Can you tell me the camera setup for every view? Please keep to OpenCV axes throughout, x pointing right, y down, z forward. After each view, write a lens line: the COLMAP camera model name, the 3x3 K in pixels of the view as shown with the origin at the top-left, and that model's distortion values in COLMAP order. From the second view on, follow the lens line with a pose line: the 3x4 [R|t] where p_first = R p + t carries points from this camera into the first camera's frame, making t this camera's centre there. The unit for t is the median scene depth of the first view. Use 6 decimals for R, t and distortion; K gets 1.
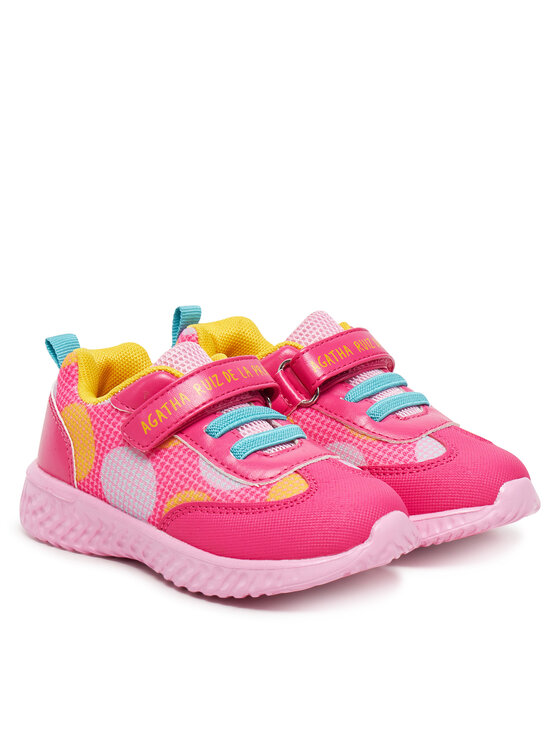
lens RADIAL K [[2040.4, 0, 280.1], [0, 2040.4, 373.3], [0, 0, 1]] dist [-0.219085, 0.000000]
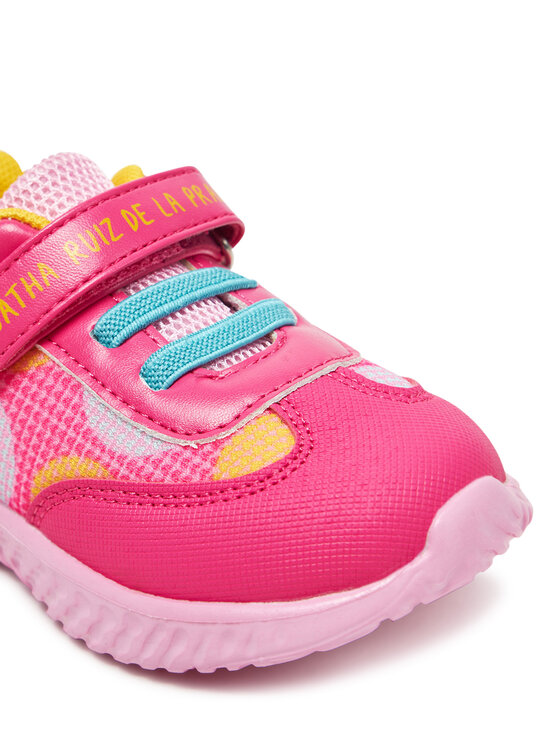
lens RADIAL K [[1850.5, 0, 280.4], [0, 1850.5, 371.6], [0, 0, 1]] dist [0.089668, 0.000000]
pose [[0.993866, -0.082941, -0.073147, 0.043291], [0.093518, 0.983382, 0.155608, -0.030410], [0.059025, -0.161494, 0.985107, 0.545150]]
